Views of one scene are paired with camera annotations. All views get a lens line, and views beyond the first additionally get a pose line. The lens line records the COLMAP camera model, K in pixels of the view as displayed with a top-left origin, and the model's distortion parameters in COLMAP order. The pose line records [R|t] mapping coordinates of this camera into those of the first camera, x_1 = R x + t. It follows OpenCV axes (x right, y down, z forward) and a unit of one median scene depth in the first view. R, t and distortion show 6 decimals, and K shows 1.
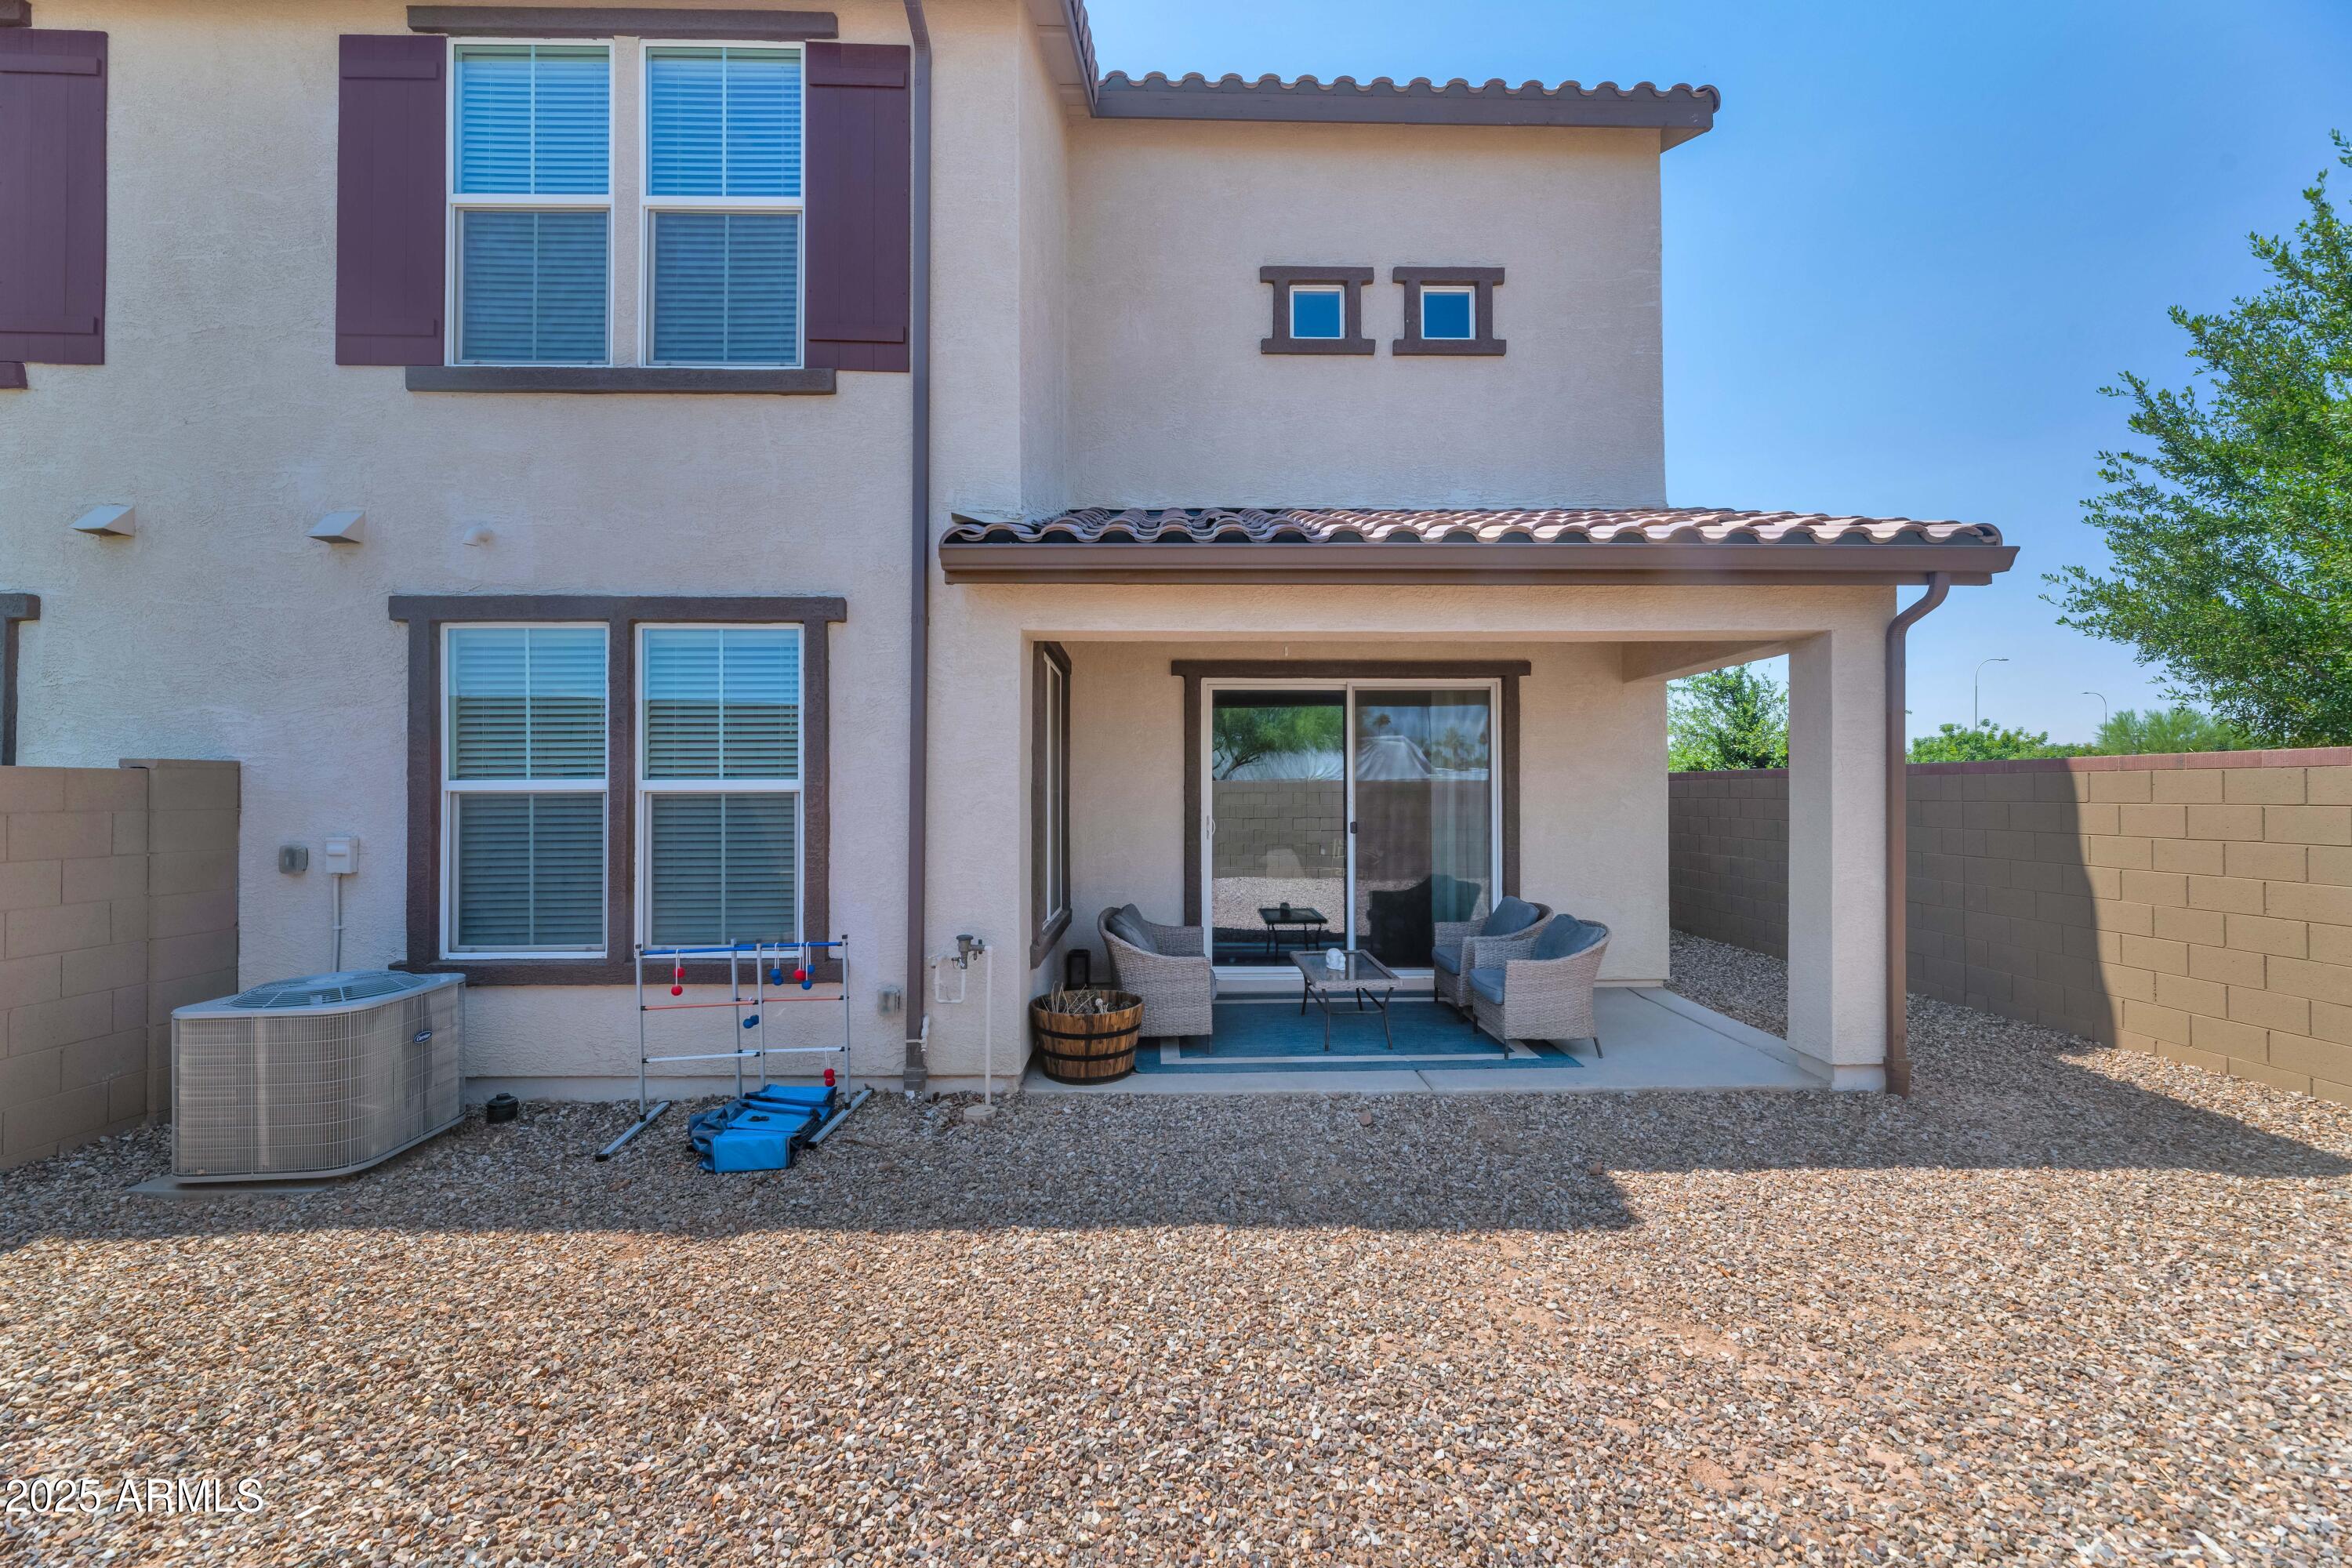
lens RADIAL K [[954.3, 0, 1176.0], [0, 954.3, 779.8], [0, 0, 1]] dist [-0.003975, -0.000036]
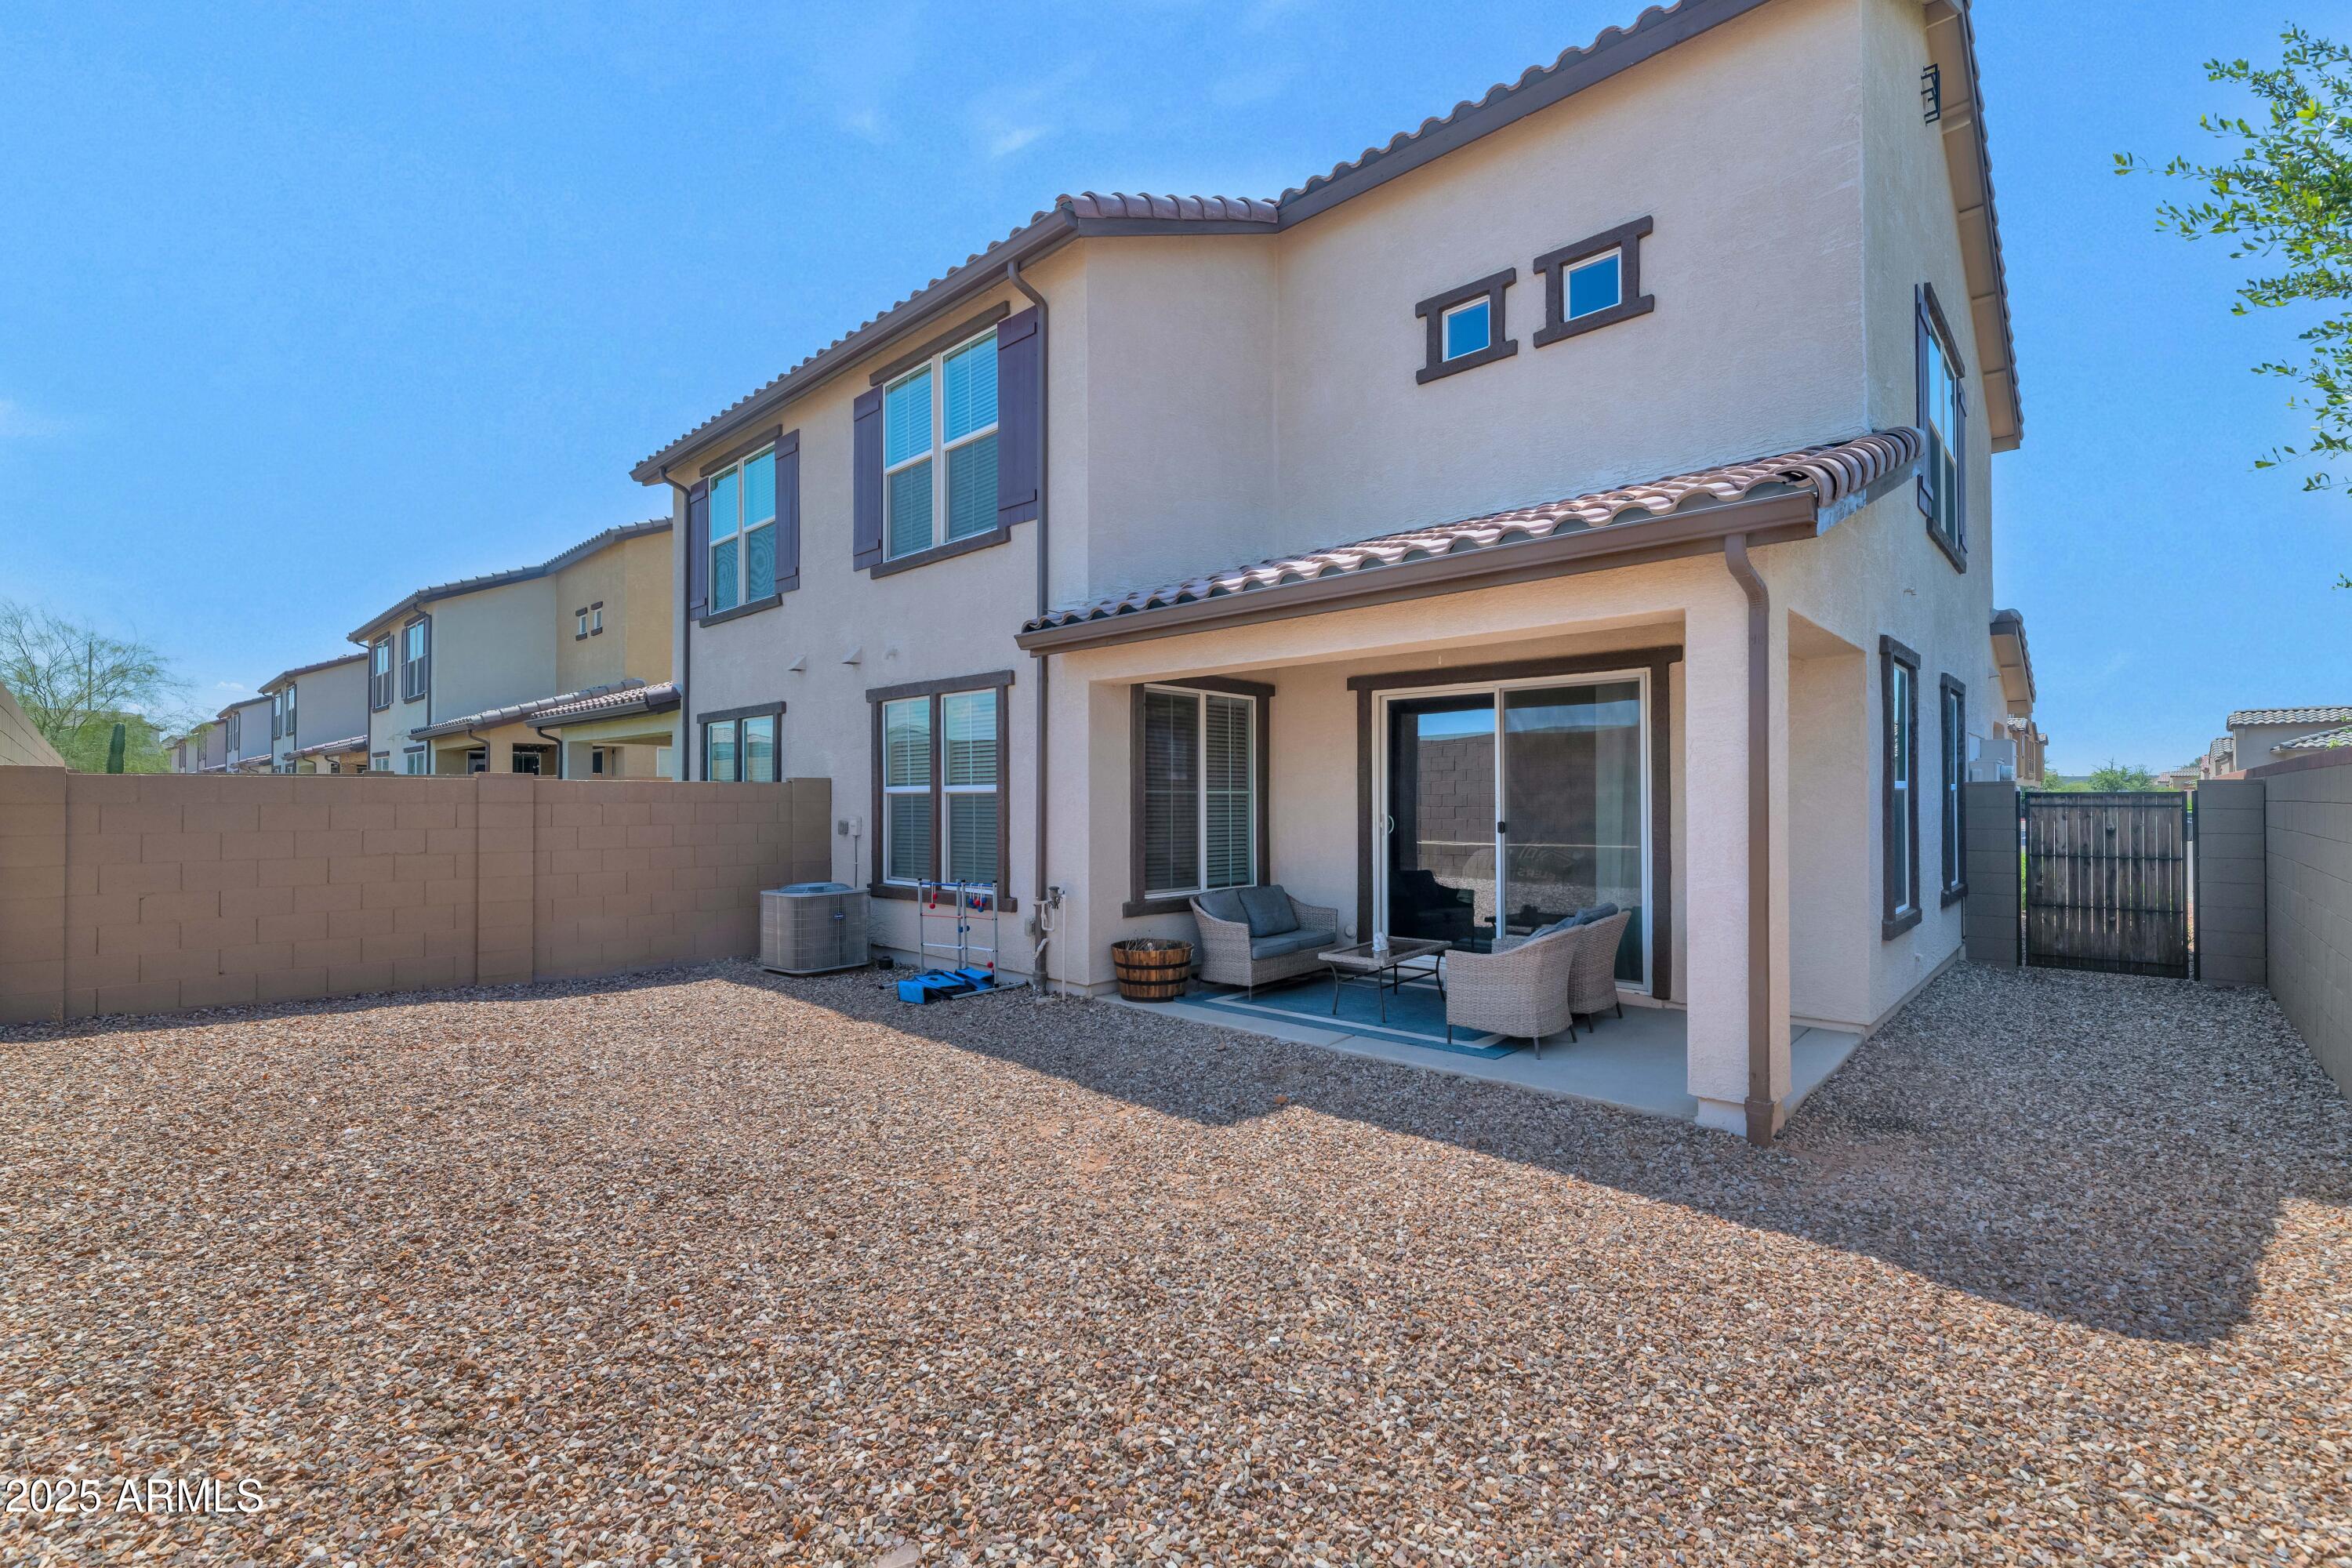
lens RADIAL K [[1013.3, 0, 1176.6], [0, 1013.3, 791.6], [0, 0, 1]] dist [-0.014224, -0.000114]
pose [[0.715098, -0.002969, -0.699017, 1.007170], [0.008988, 0.999947, 0.004948, 0.005301], [0.698966, -0.009822, 0.715087, -0.011932]]
